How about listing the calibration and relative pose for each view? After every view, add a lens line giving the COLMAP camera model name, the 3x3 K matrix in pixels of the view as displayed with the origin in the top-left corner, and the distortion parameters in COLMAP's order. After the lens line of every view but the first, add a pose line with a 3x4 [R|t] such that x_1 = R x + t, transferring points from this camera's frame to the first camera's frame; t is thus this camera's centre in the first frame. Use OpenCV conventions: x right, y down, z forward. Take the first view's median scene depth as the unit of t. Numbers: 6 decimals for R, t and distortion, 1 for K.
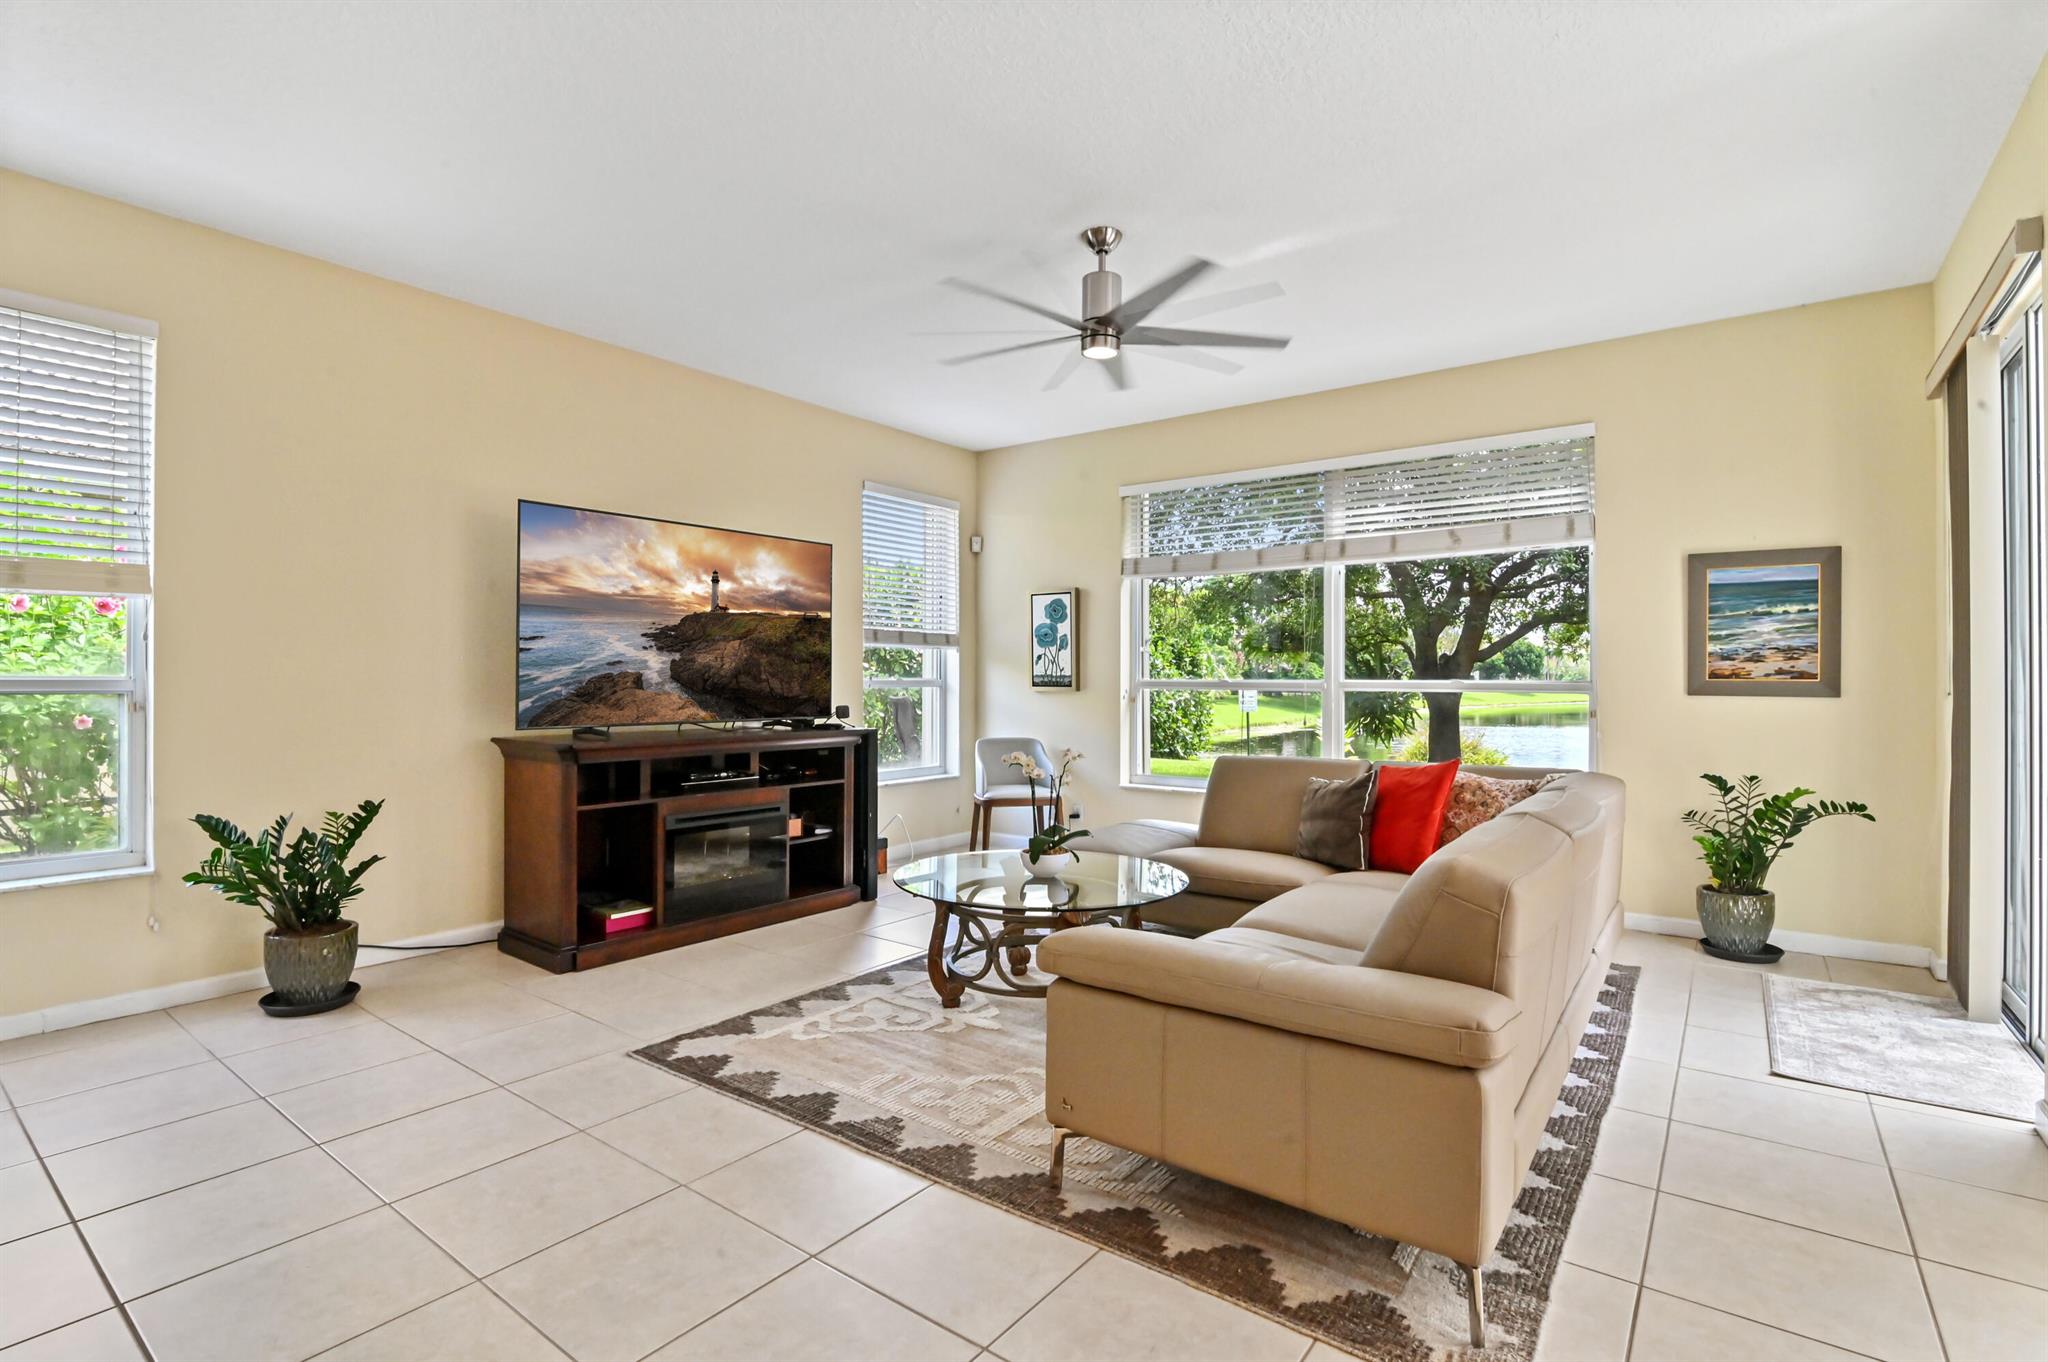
lens RADIAL K [[958.9, 0, 1019.6], [0, 958.9, 680.1], [0, 0, 1]] dist [-0.020170, 0.000368]
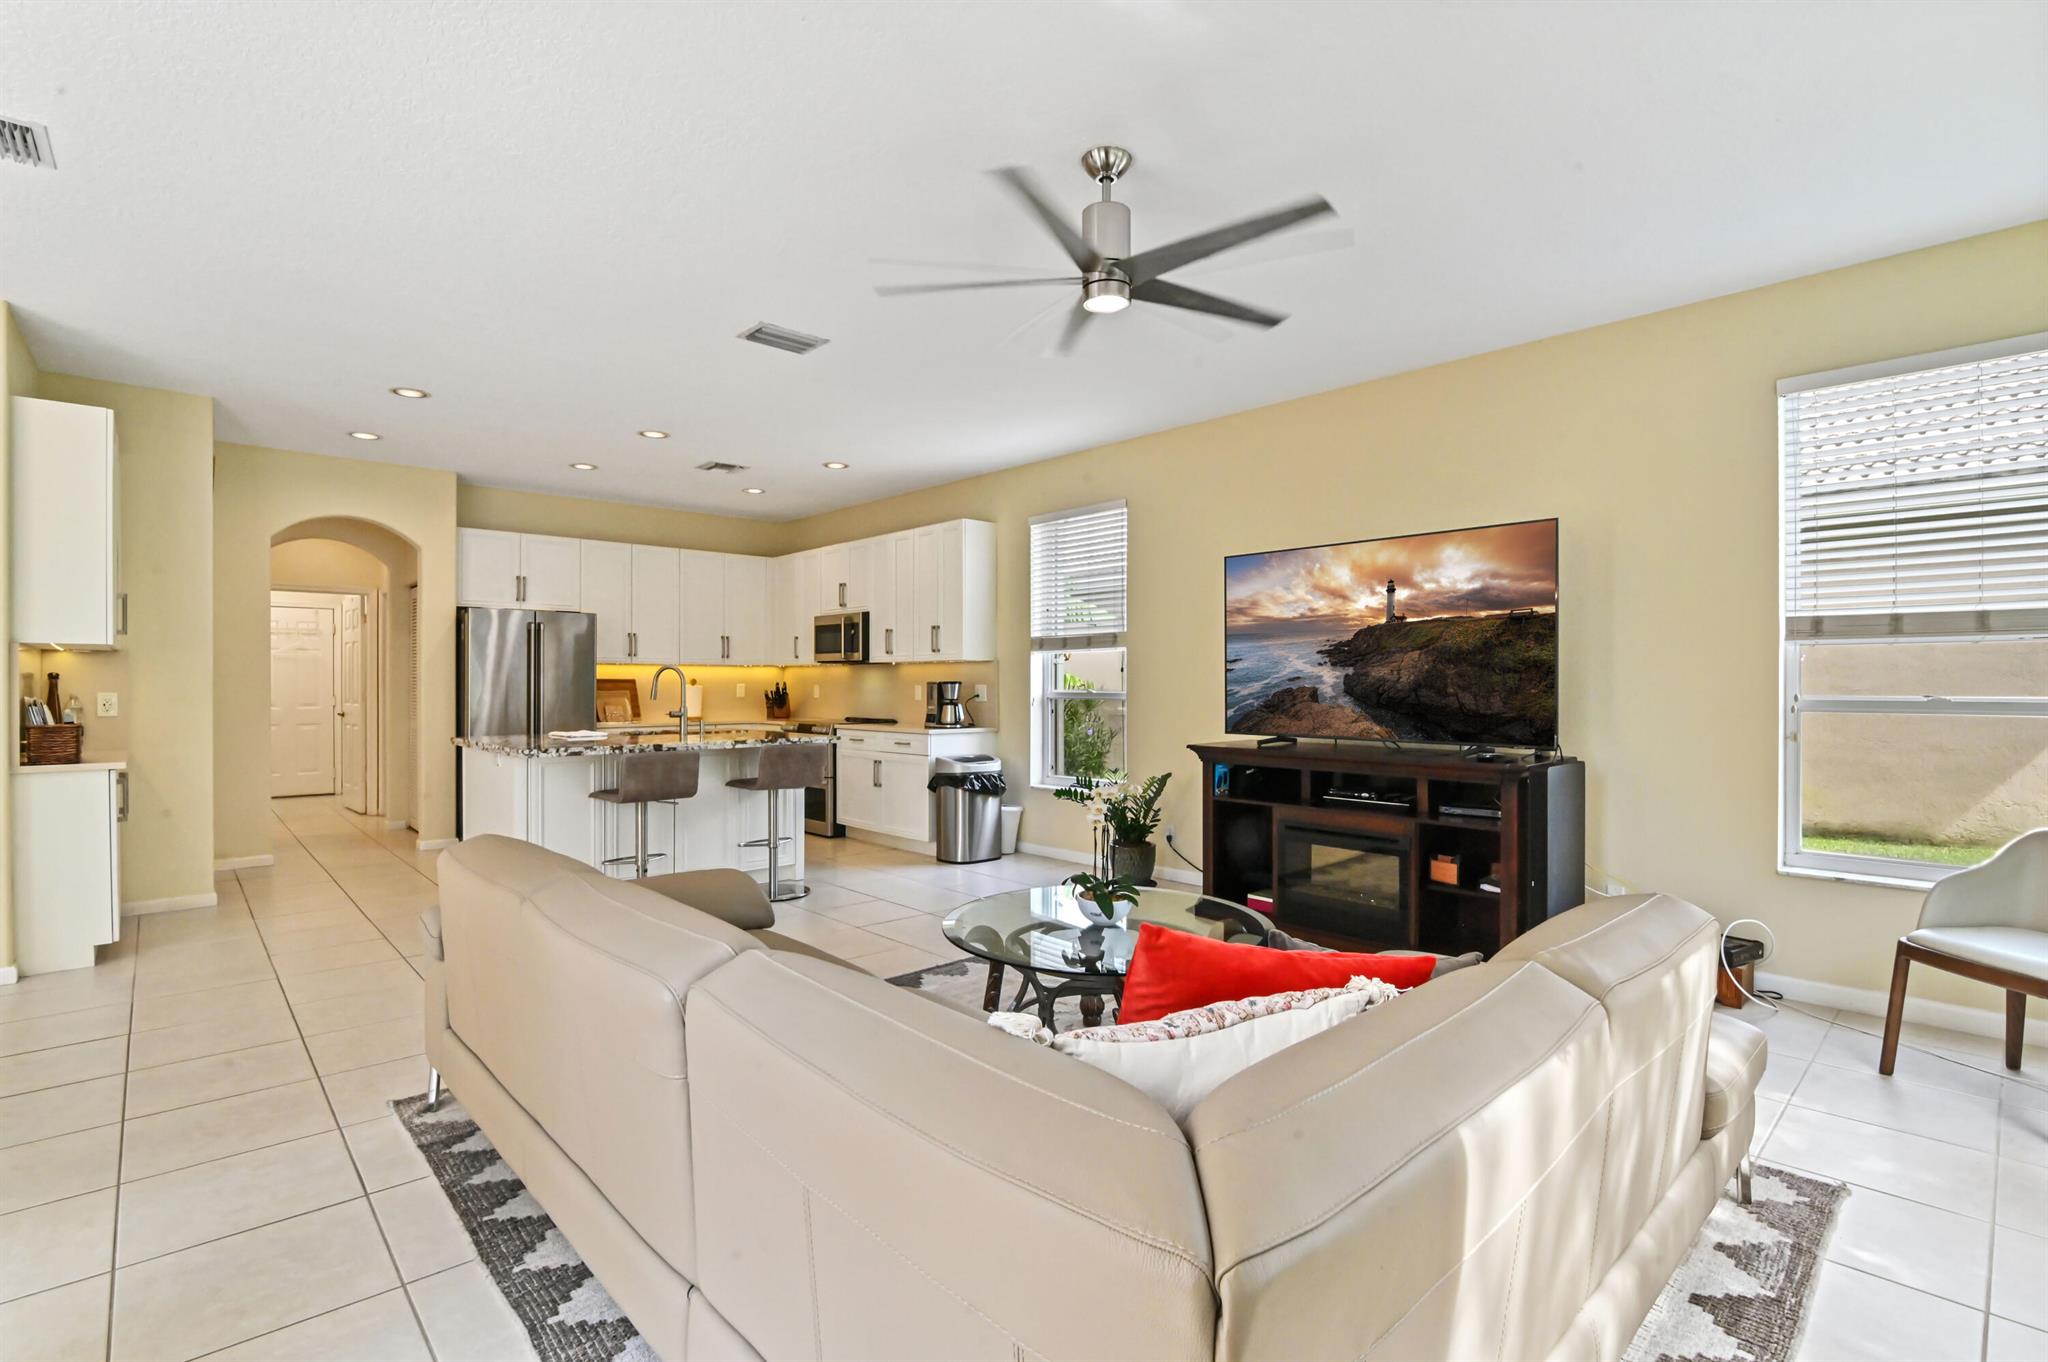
lens RADIAL K [[958.9, 0, 1036.4], [0, 958.9, 667.7], [0, 0, 1]] dist [-0.020170, 0.000368]
pose [[-0.166380, -0.017890, -0.985899, 0.721390], [0.001245, 0.999831, -0.018353, -0.010038], [0.986061, -0.004281, -0.166329, 0.858091]]
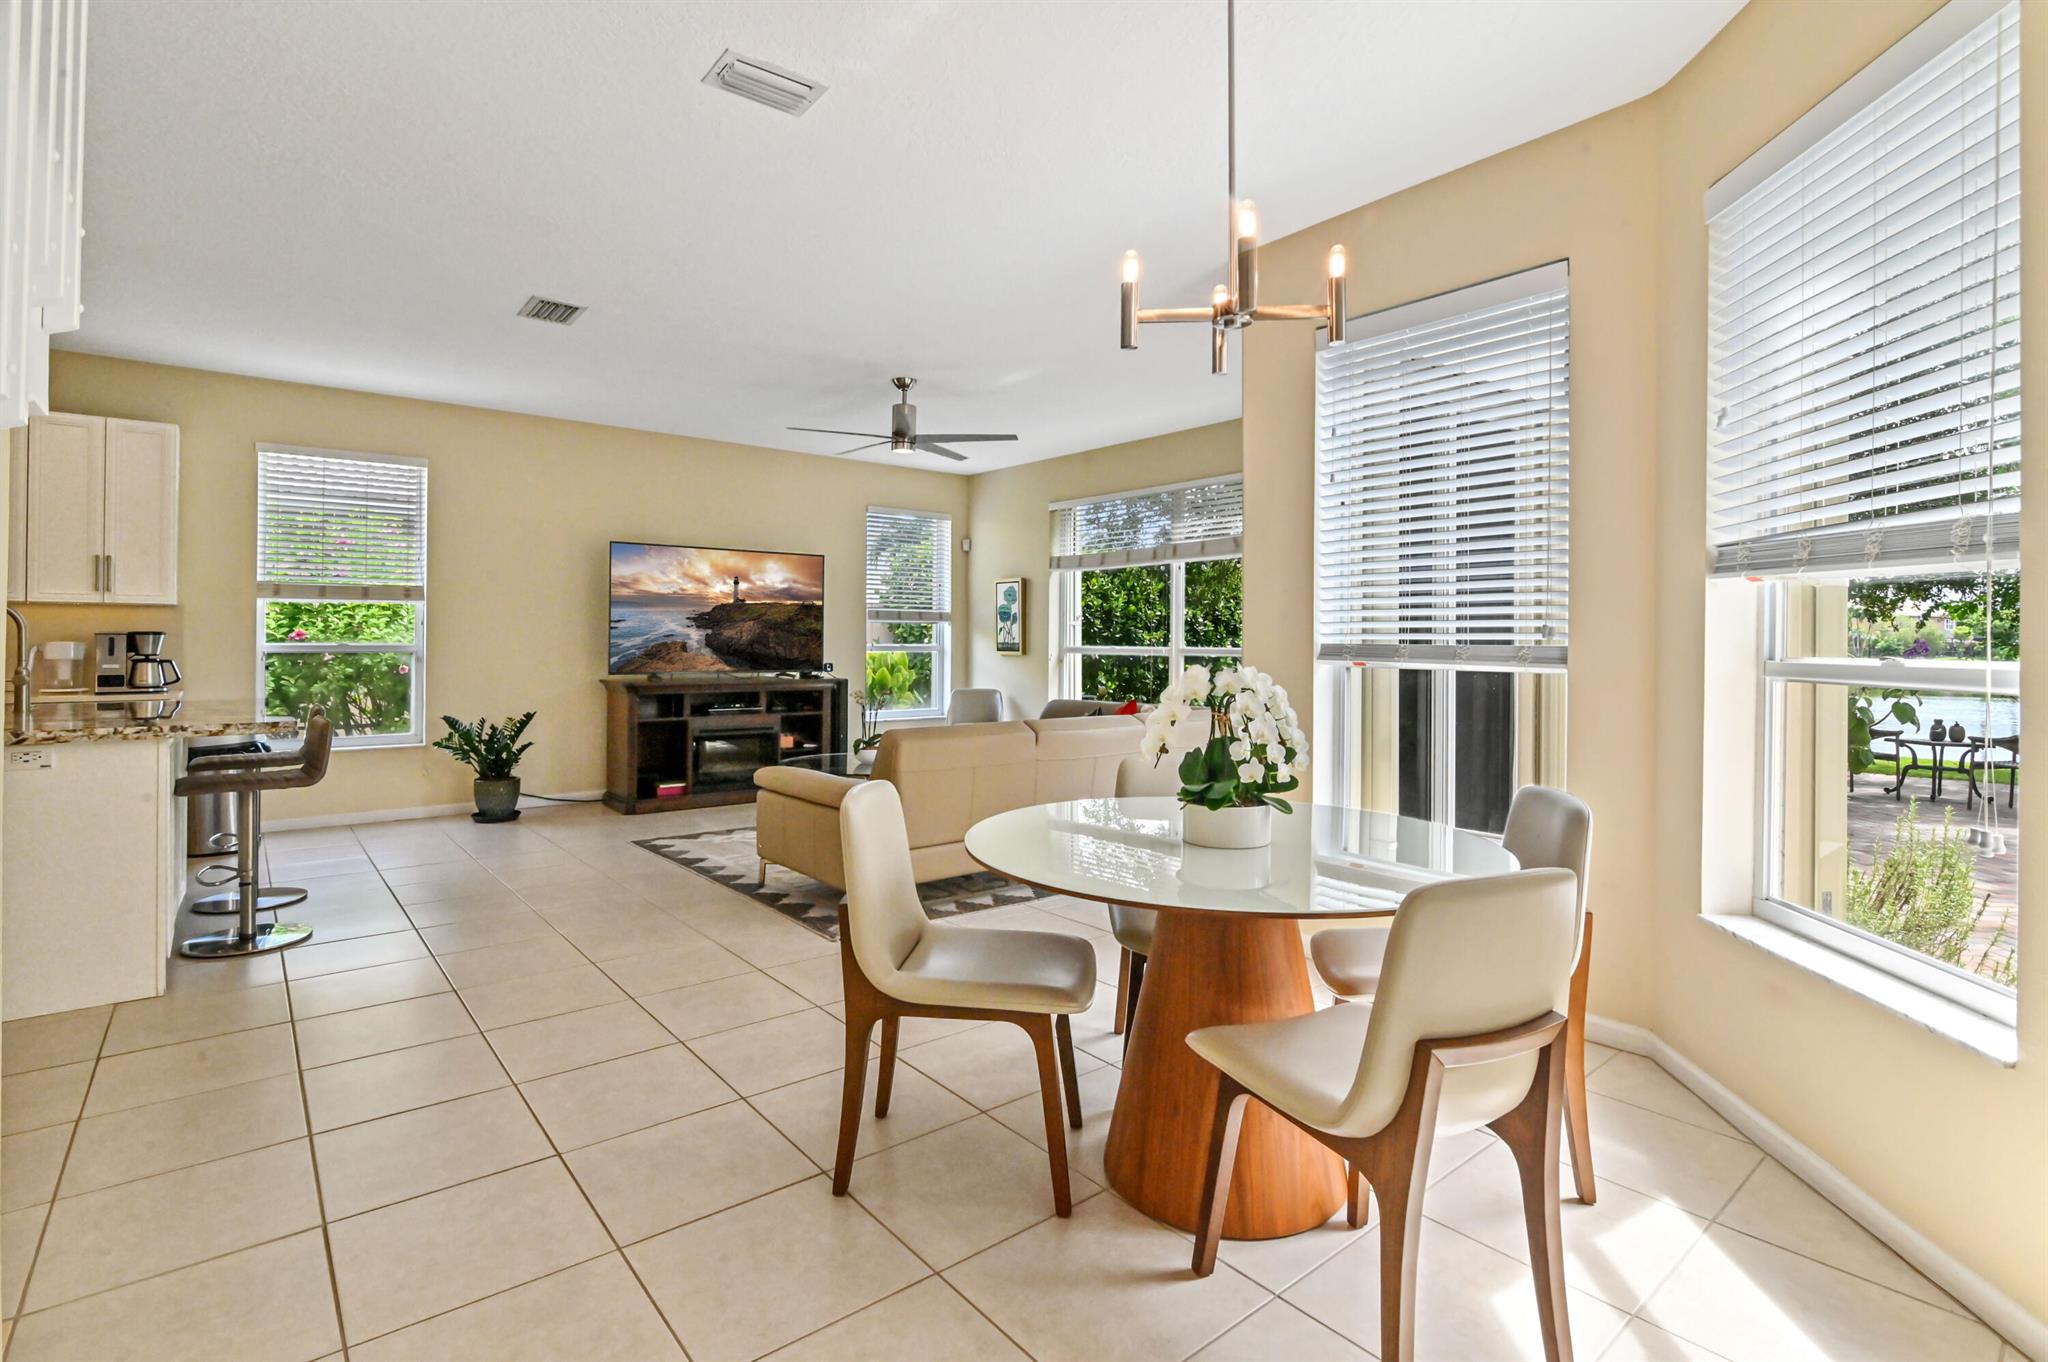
lens RADIAL K [[958.9, 0, 1020.6], [0, 958.9, 643.8], [0, 0, 1]] dist [-0.020170, 0.000368]
pose [[0.973422, 0.002353, -0.229009, 0.531517], [-0.002737, 0.999995, -0.001358, -0.002862], [0.229004, 0.001948, 0.973423, -0.458760]]
